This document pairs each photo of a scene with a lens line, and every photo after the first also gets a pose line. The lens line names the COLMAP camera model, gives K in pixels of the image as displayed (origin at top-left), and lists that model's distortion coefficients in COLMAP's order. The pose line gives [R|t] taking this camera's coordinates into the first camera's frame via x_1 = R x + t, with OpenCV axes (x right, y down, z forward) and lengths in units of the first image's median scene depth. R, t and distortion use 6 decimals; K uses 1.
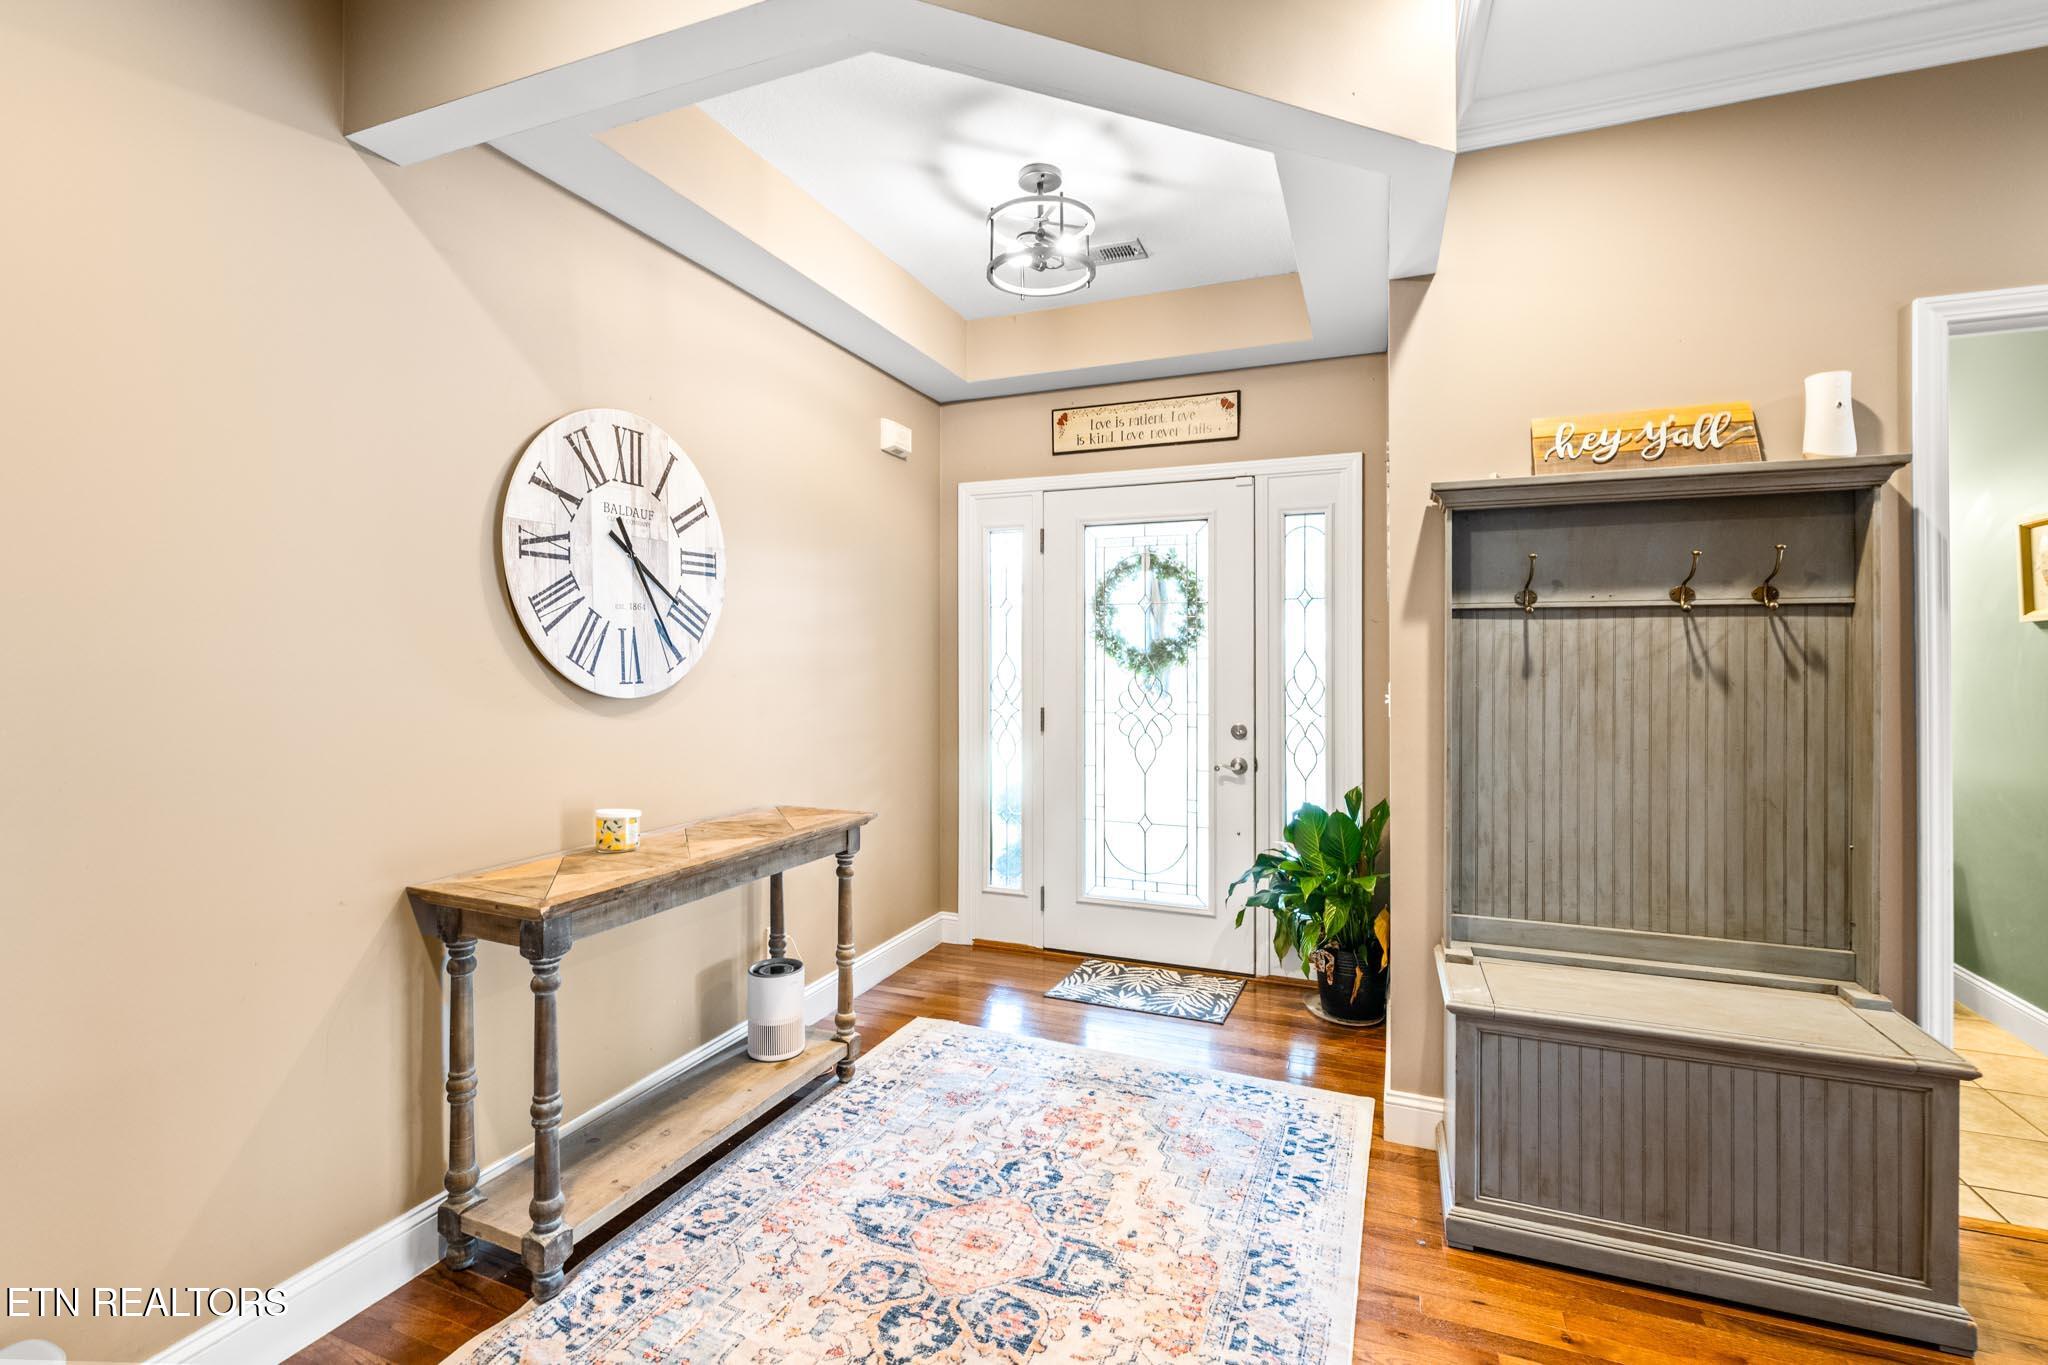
lens RADIAL K [[911.0, 0, 1022.3], [0, 911.0, 651.5], [0, 0, 1]] dist [-0.002998, -0.000060]
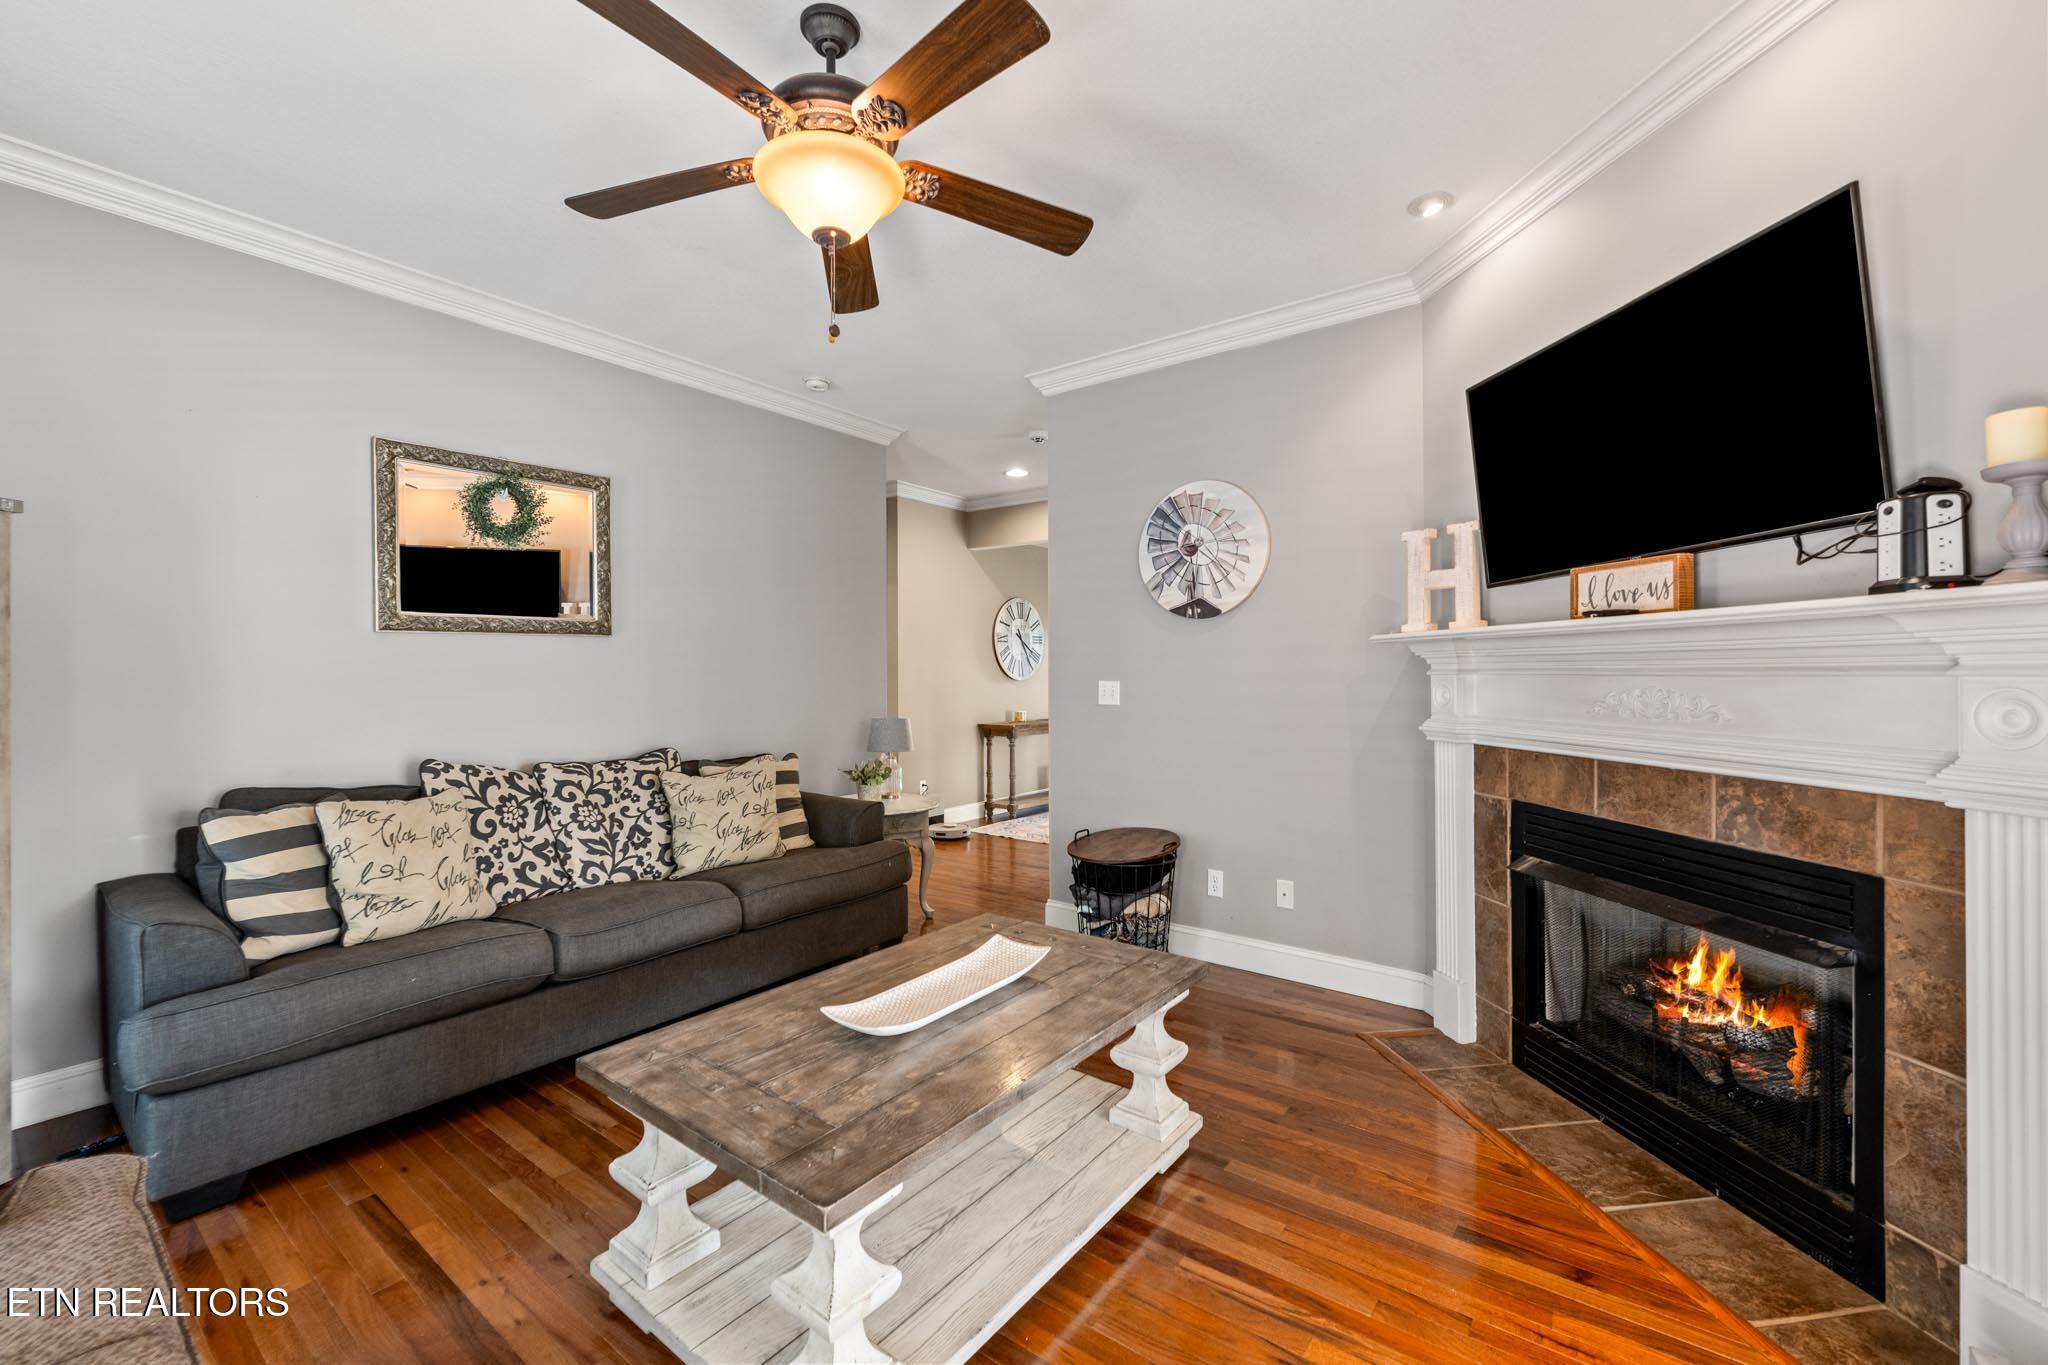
lens RADIAL K [[834.6, 0, 1015.2], [0, 834.6, 668.2], [0, 0, 1]] dist [-0.003992, -0.000284]
pose [[0.961841, -0.004777, -0.273567, 0.288596], [0.005279, 0.999985, 0.001099, 0.000424], [0.273558, -0.002501, 0.961852, -1.422984]]
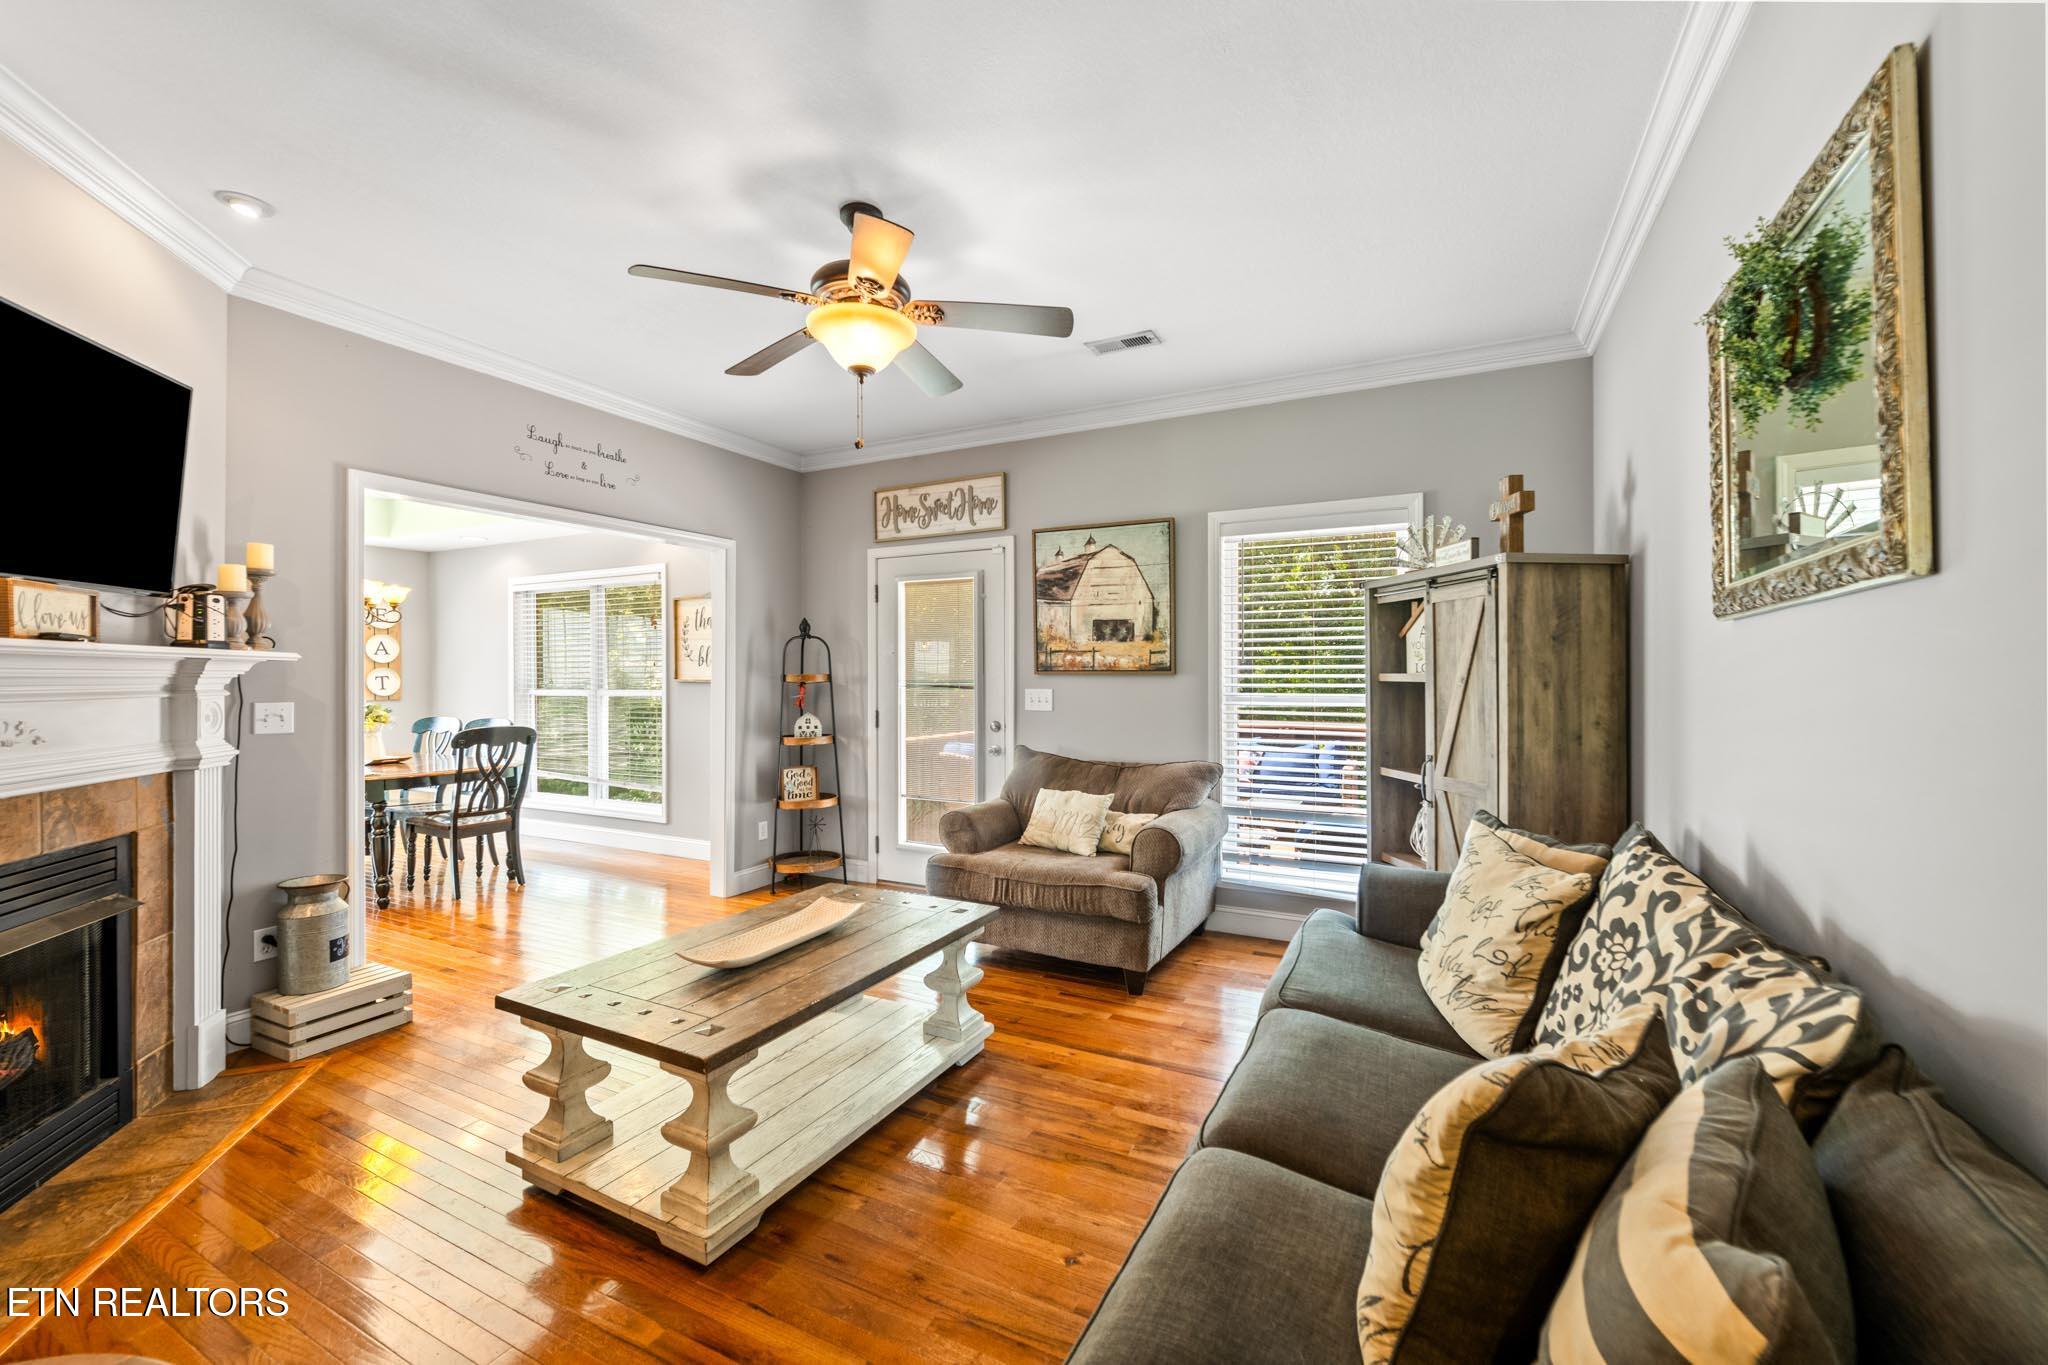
lens RADIAL K [[834.6, 0, 1020.2], [0, 834.6, 680.5], [0, 0, 1]] dist [-0.003992, -0.000284]
pose [[-0.995026, 0.003707, 0.099542, -0.189093], [0.003439, 0.999990, -0.002864, -0.002387], [-0.099552, -0.002508, -0.995029, -0.203466]]
